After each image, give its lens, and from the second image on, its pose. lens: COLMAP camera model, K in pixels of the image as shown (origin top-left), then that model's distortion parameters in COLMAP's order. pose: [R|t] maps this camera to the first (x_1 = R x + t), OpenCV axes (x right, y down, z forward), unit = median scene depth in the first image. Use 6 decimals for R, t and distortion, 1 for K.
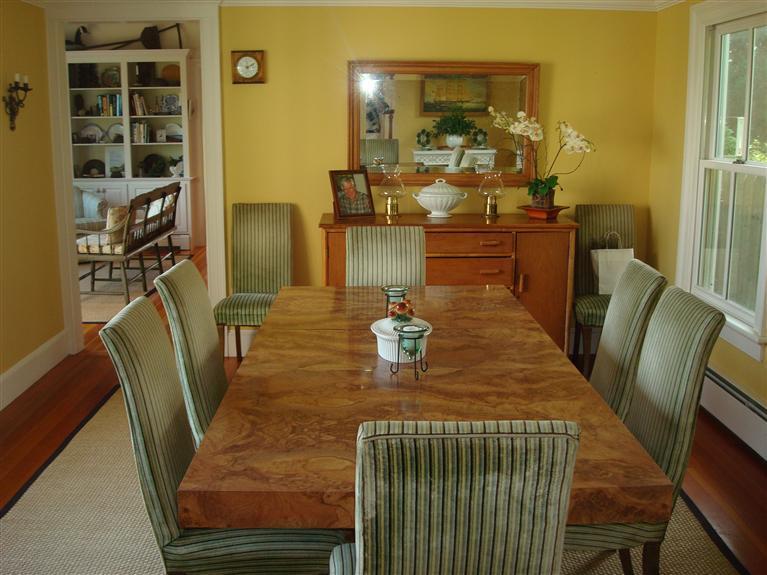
lens RADIAL K [[810.0, 0, 382.5], [0, 810.0, 288.0], [0, 0, 1]] dist [-0.106963, 0.000000]
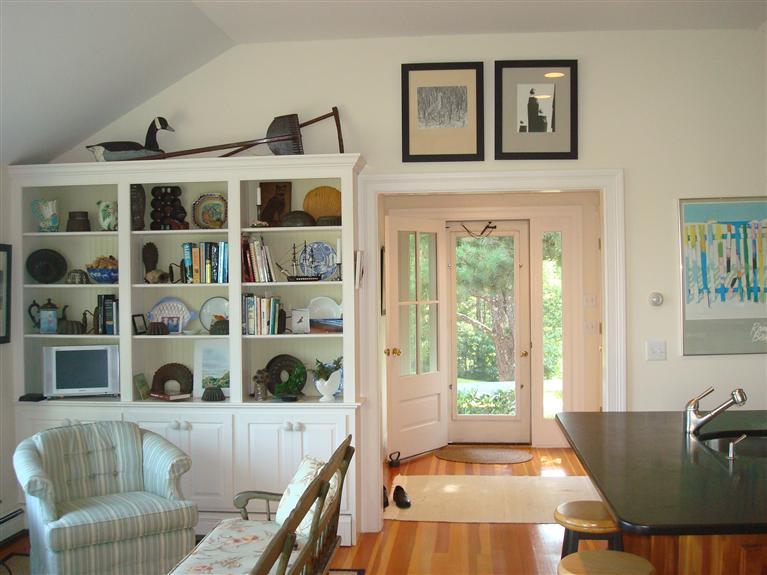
lens RADIAL K [[810.0, 0, 384.6], [0, 810.0, 285.6], [0, 0, 1]] dist [-0.106963, 0.000000]
pose [[0.991519, -0.016224, -0.128947, -0.156635], [-0.009962, 0.979770, -0.199878, -0.109428], [0.129581, 0.199467, 0.971299, 0.500070]]
